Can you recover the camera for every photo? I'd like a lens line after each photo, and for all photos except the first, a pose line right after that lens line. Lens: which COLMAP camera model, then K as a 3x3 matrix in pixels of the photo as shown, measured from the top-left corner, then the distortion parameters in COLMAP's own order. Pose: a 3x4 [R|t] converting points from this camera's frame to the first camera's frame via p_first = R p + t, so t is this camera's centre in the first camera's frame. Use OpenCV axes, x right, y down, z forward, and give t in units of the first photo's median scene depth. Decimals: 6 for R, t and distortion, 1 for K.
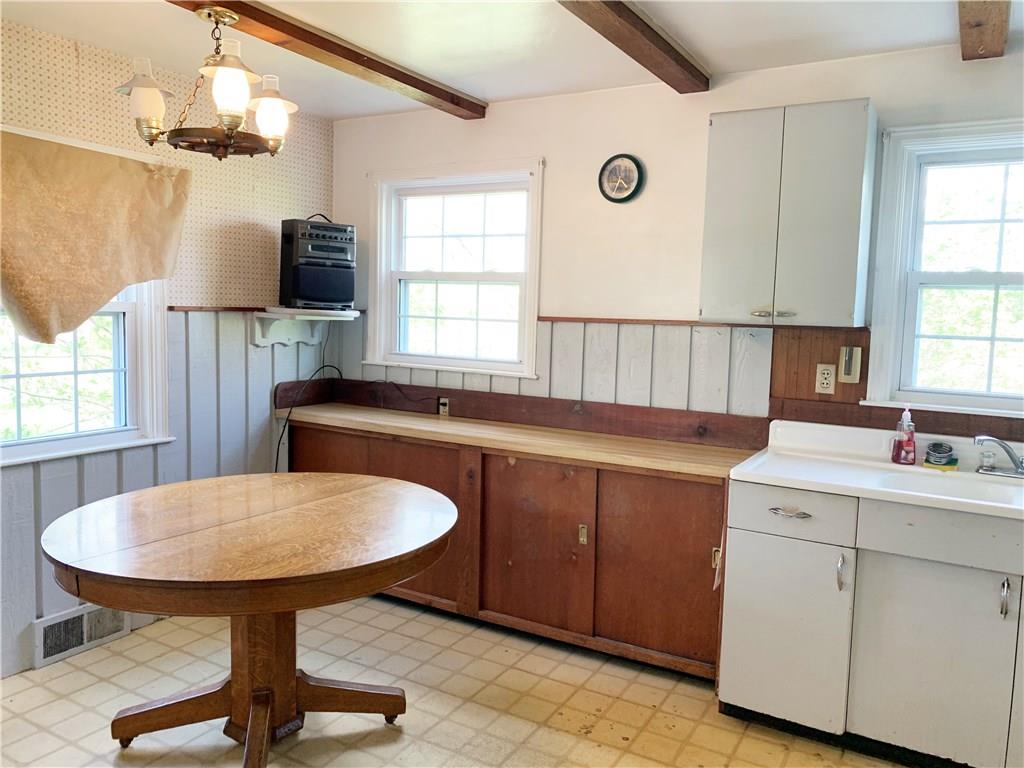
lens RADIAL K [[771.9, 0, 510.9], [0, 771.9, 377.3], [0, 0, 1]] dist [-0.000004, -0.003959]
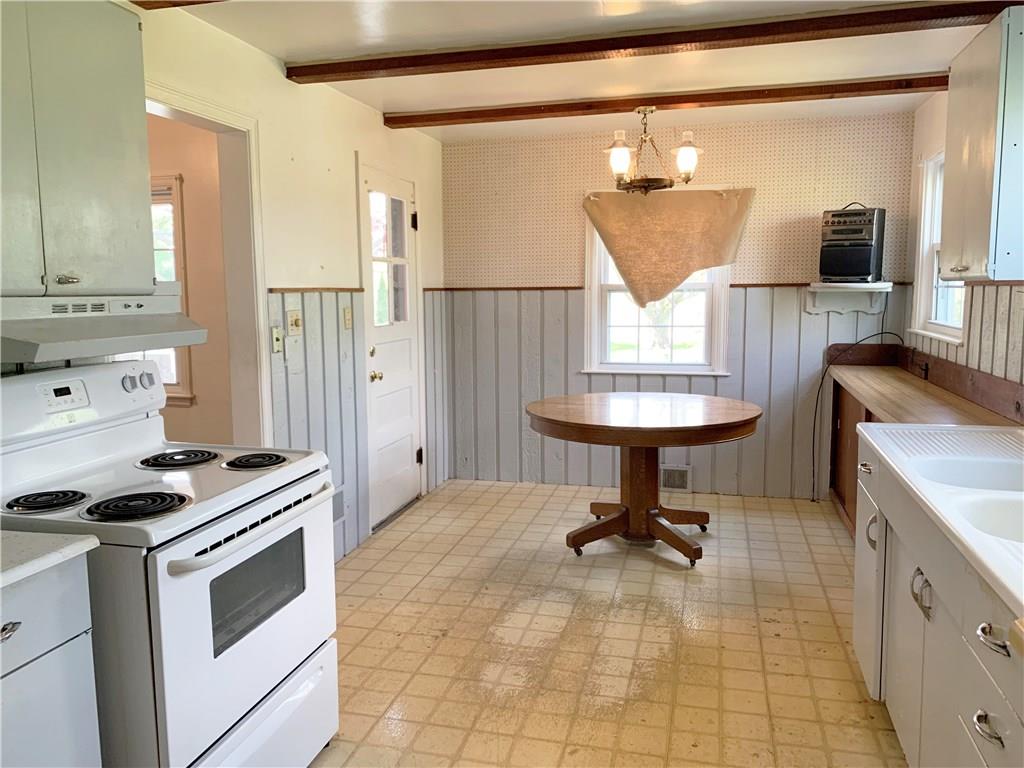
lens RADIAL K [[771.9, 0, 510.9], [0, 771.9, 377.3], [0, 0, 1]] dist [-0.000004, -0.003959]
pose [[0.271074, 0.082516, -0.959015, 0.981237], [-0.065598, 0.995586, 0.067120, 0.015487], [0.960321, 0.044715, 0.275290, 0.219351]]
